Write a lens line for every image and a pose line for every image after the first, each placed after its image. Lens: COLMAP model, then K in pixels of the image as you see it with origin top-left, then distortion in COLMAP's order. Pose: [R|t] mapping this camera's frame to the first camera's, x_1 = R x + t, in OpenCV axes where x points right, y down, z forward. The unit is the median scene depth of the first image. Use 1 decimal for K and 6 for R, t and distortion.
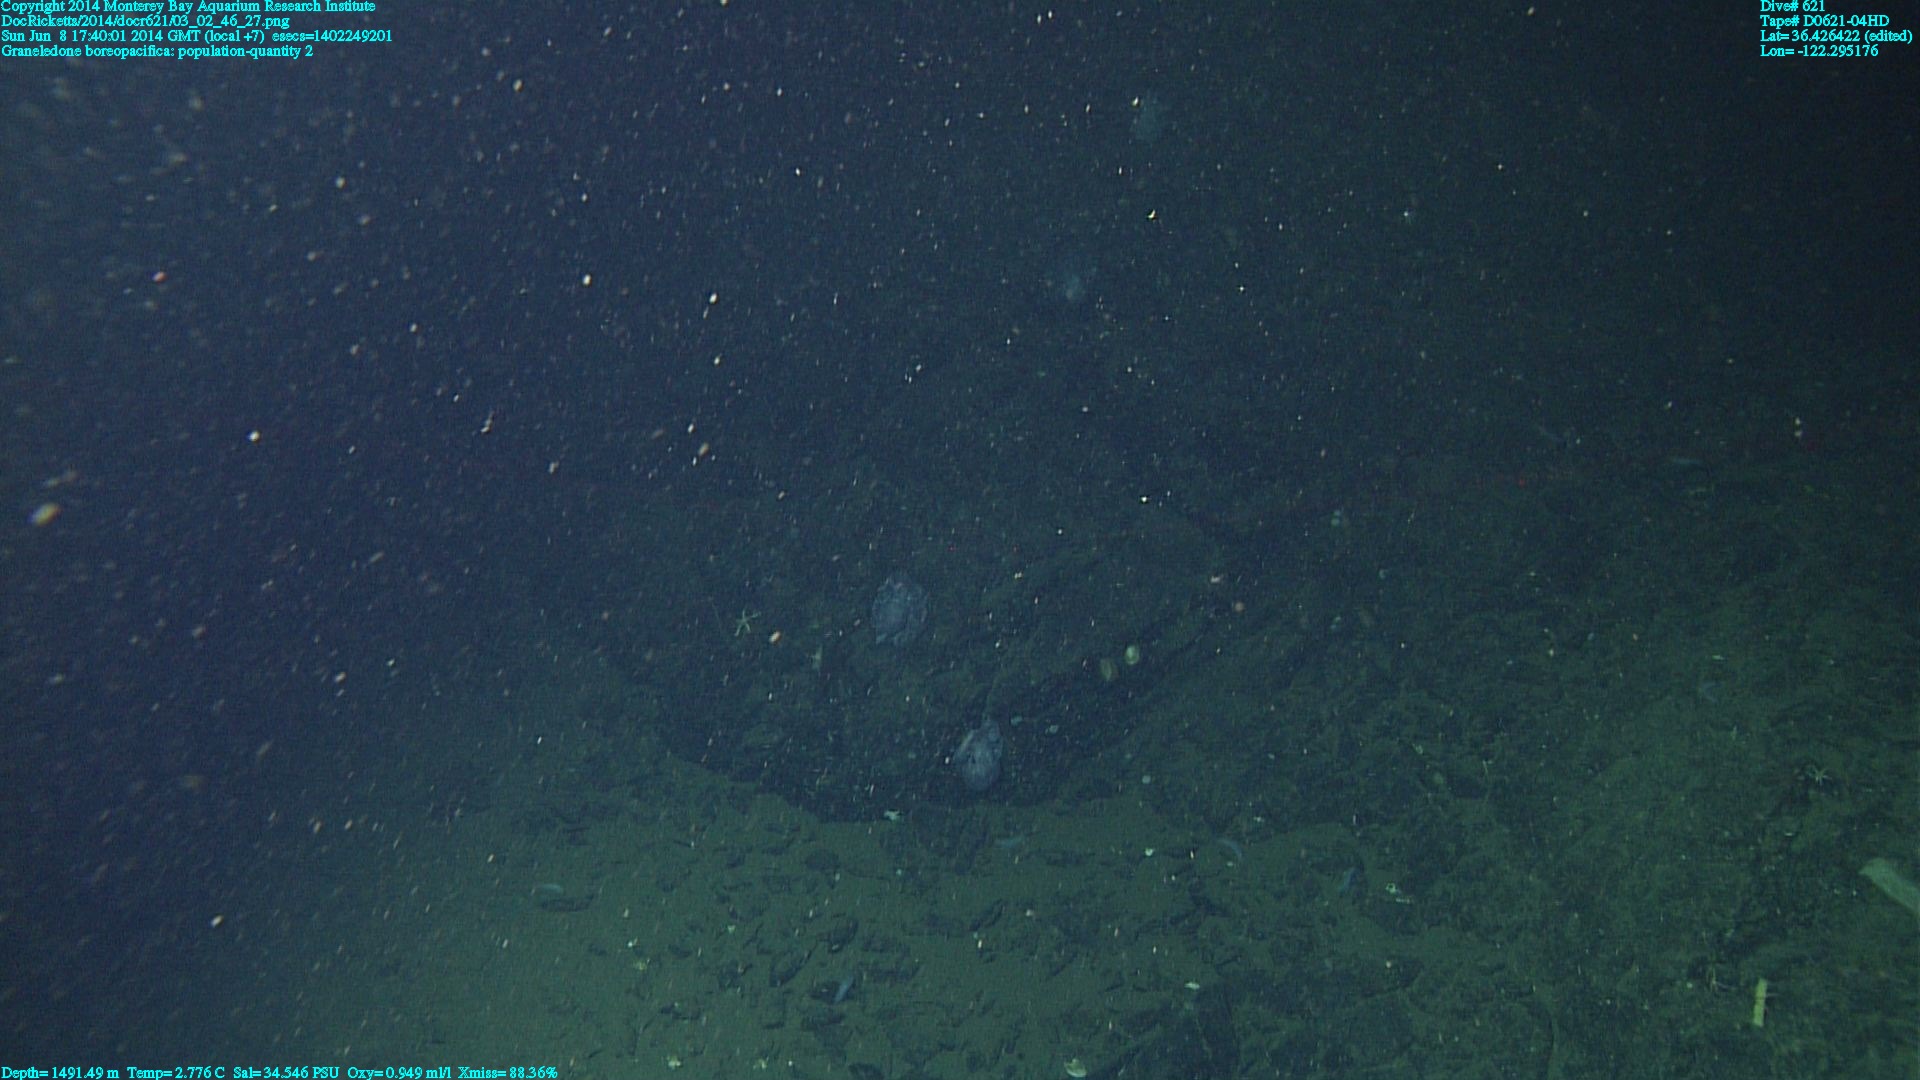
lens RADIAL K [[1203.2, 0, 983.1], [0, 1203.2, 546.4], [0, 0, 1]] dist [-0.045361, 0.134361]
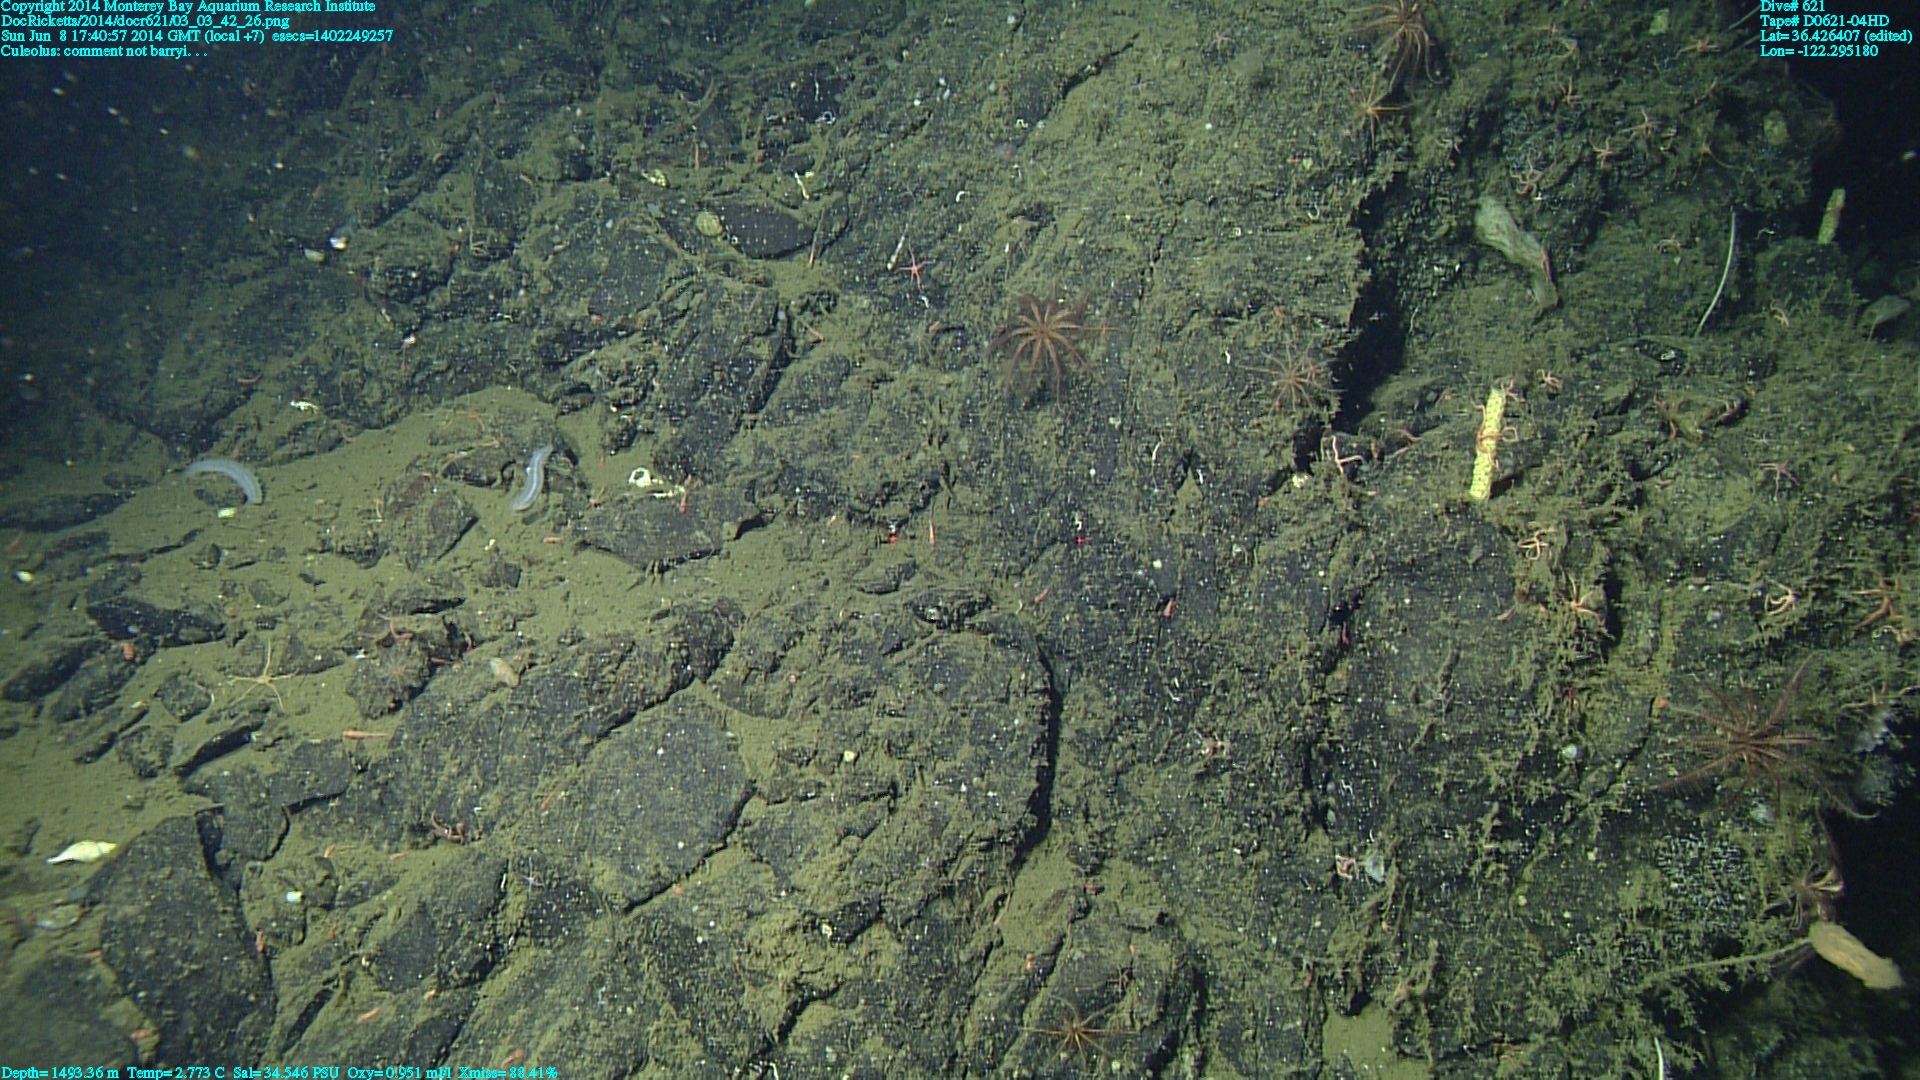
lens RADIAL K [[1203.2, 0, 983.1], [0, 1203.2, 546.4], [0, 0, 1]] dist [-0.045361, 0.134361]
pose [[0.805061, -0.191257, 0.561513, 0.201821], [0.092125, 0.975423, 0.200156, 0.243821], [-0.585994, -0.109409, 0.802895, 0.606061]]
